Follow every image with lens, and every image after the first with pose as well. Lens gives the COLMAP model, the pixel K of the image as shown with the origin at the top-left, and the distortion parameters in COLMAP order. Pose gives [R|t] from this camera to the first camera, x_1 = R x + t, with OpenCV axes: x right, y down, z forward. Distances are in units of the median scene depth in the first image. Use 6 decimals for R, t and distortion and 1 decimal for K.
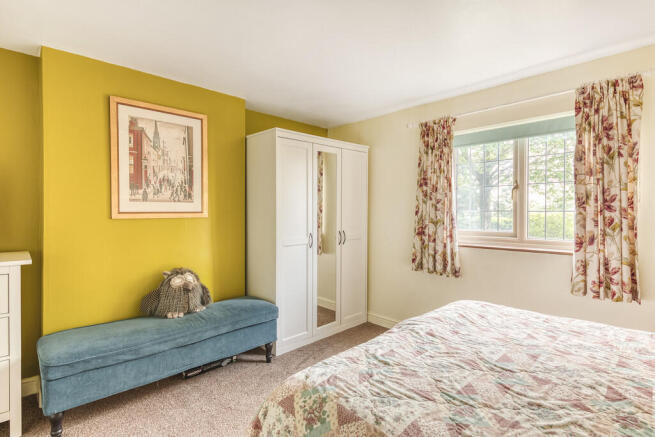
lens RADIAL K [[323.2, 0, 327.5], [0, 323.2, 218.5], [0, 0, 1]] dist [0.001168, 0.000099]
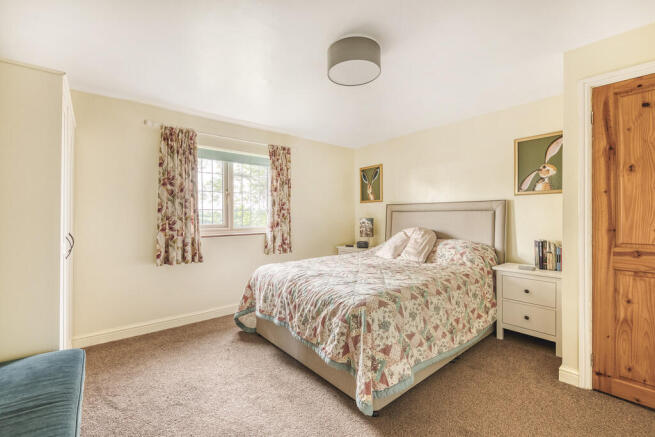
lens RADIAL K [[282.0, 0, 327.5], [0, 282.0, 218.5], [0, 0, 1]] dist [-0.000157, -0.000031]
pose [[0.055691, -0.019544, 0.998257, -0.651611], [0.015891, 0.999699, 0.018686, 0.001002], [-0.998322, 0.014822, 0.055985, 0.444817]]
